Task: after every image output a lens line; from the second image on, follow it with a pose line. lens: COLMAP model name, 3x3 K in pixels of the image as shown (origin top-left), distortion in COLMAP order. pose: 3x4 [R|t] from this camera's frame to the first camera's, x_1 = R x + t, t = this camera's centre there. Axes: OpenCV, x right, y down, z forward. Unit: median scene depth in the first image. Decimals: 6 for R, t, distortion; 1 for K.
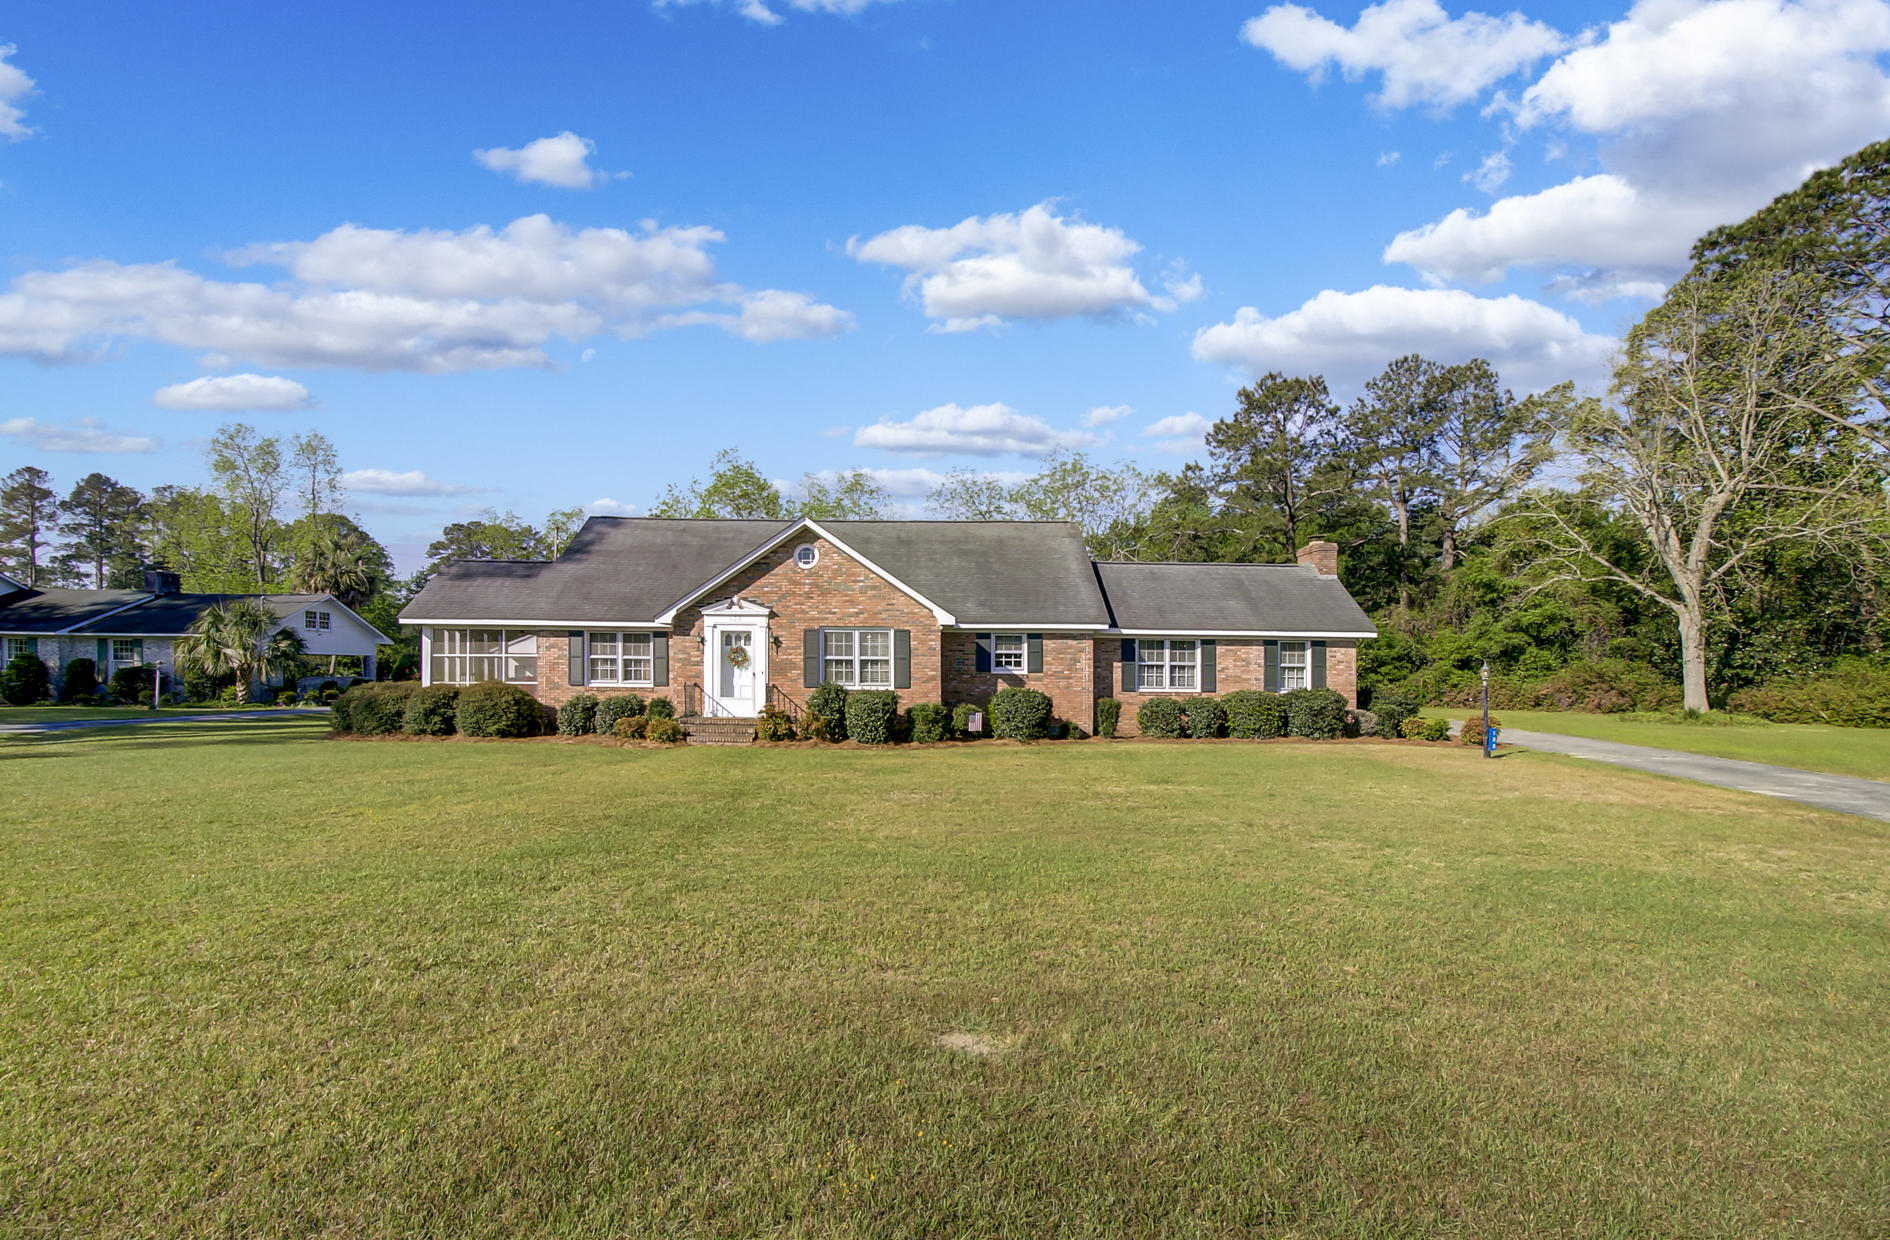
lens RADIAL K [[903.0, 0, 924.6], [0, 903.0, 673.4], [0, 0, 1]] dist [-0.025892, 0.000224]
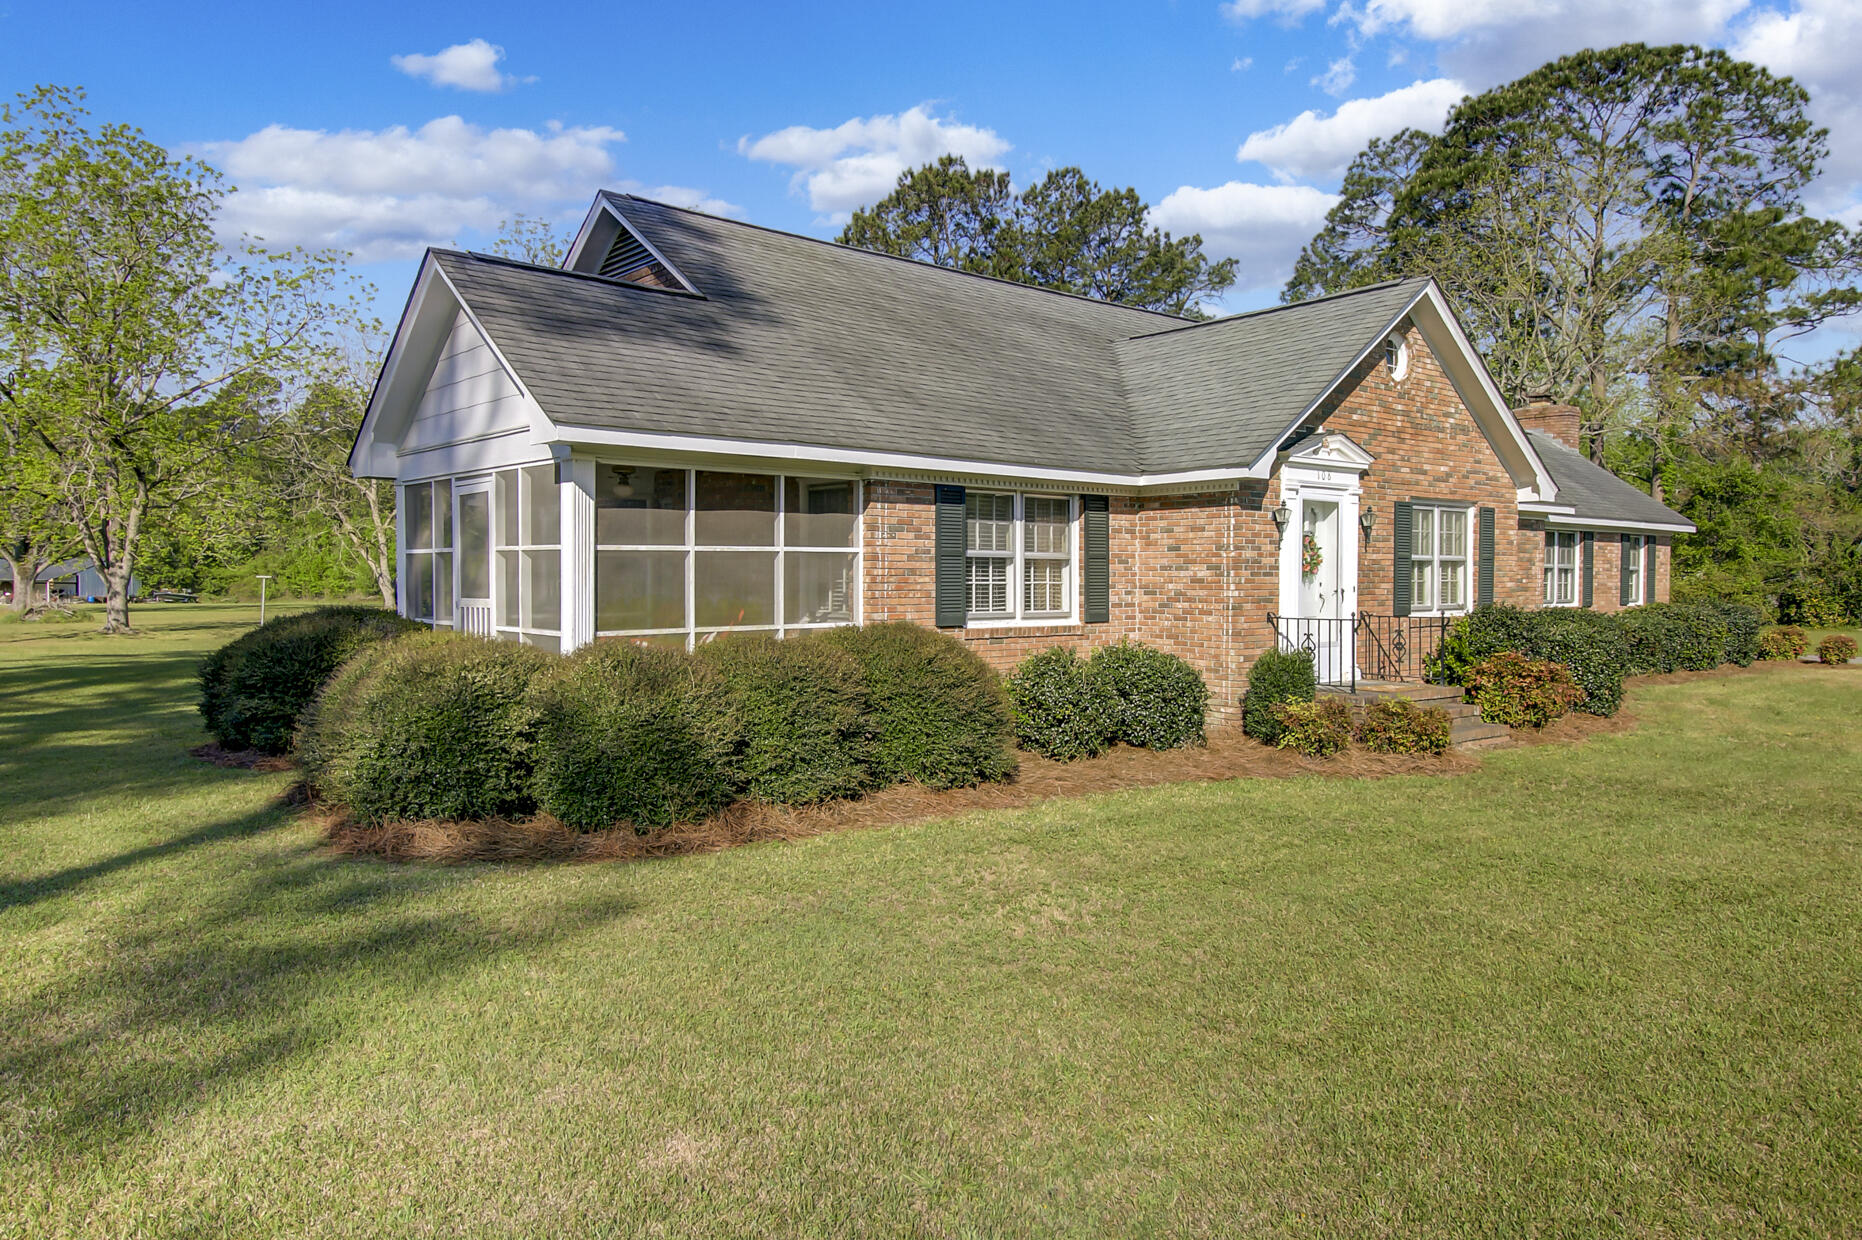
lens RADIAL K [[1242.8, 0, 931.0], [0, 1242.8, 620.0], [0, 0, 1]] dist [-0.000608, 0.001077]
pose [[0.773892, -0.029870, 0.632613, -0.749539], [0.002239, 0.999010, 0.044432, -0.013781], [-0.633314, -0.032969, 0.773193, 0.600280]]
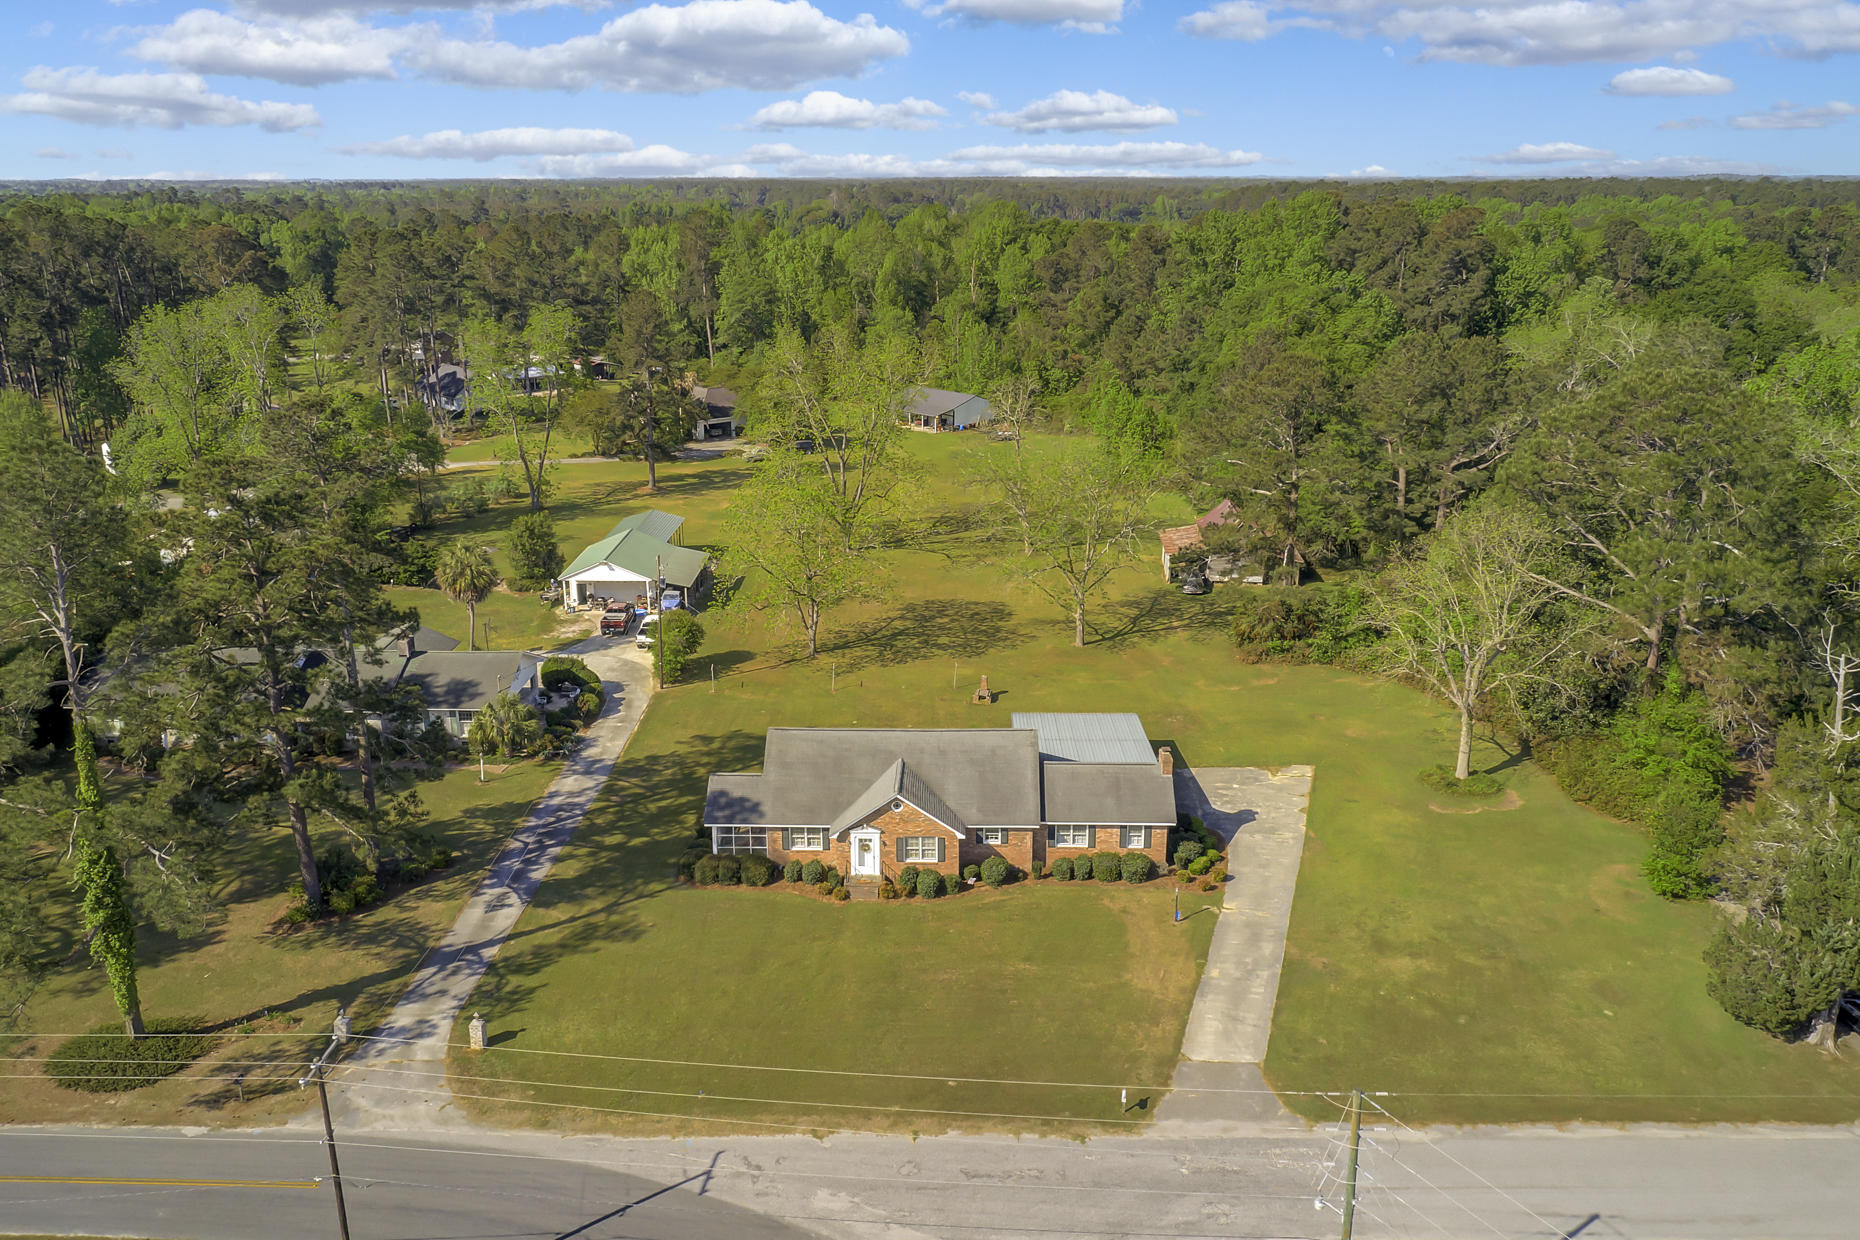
lens RADIAL K [[1297.6, 0, 925.8], [0, 1297.6, 611.8], [0, 0, 1]] dist [0.003361, -0.003837]
pose [[0.999918, 0.003286, -0.012337, -0.025117], [0.000269, 0.960676, 0.277673, -1.391197], [0.012764, -0.277654, 0.960596, -1.792289]]
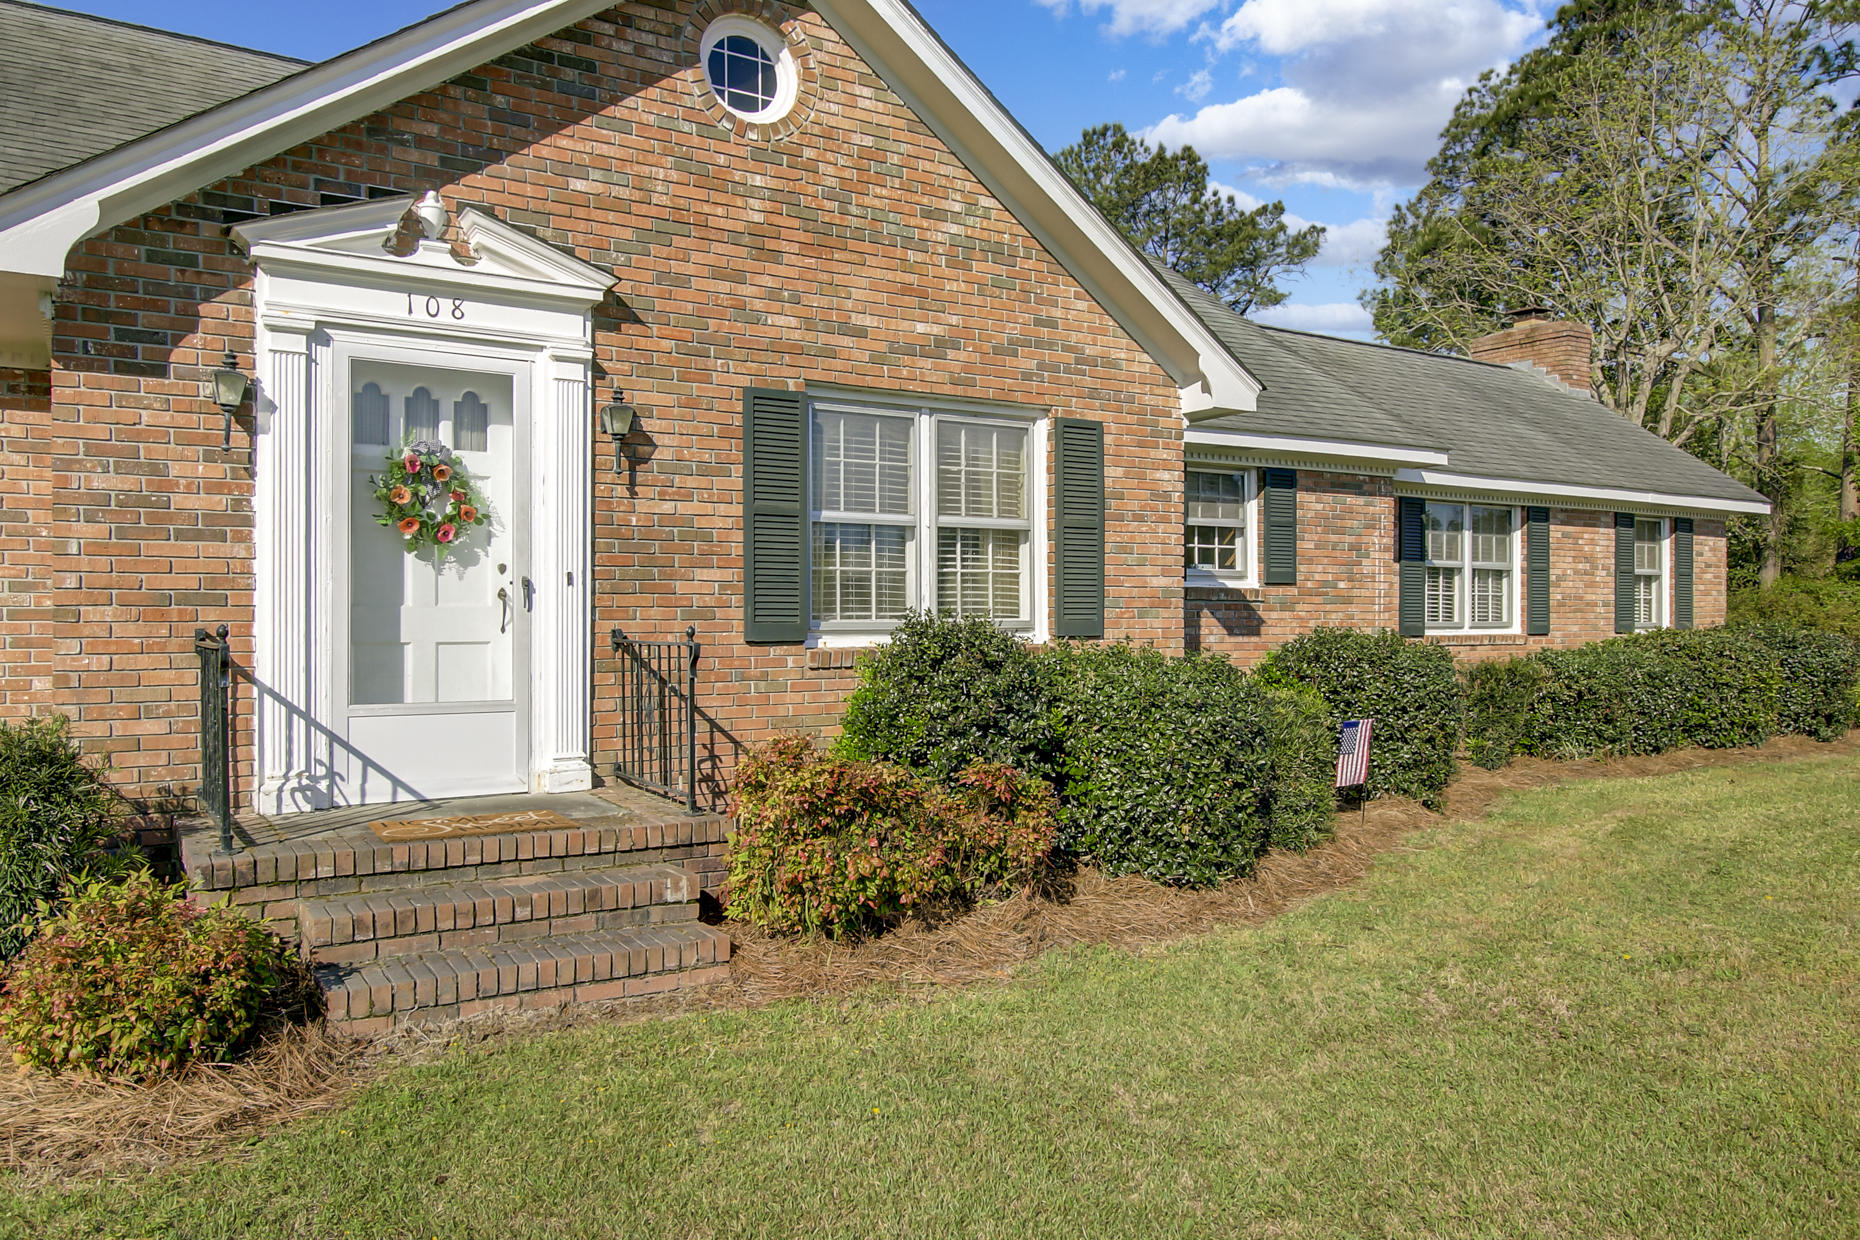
lens RADIAL K [[1297.6, 0, 925.8], [0, 1297.6, 611.8], [0, 0, 1]] dist [0.003361, -0.003837]
pose [[0.852448, -0.007817, 0.522754, -0.256654], [0.003851, 0.999955, 0.008672, 0.004502], [-0.522798, -0.005379, 0.852440, 0.670558]]
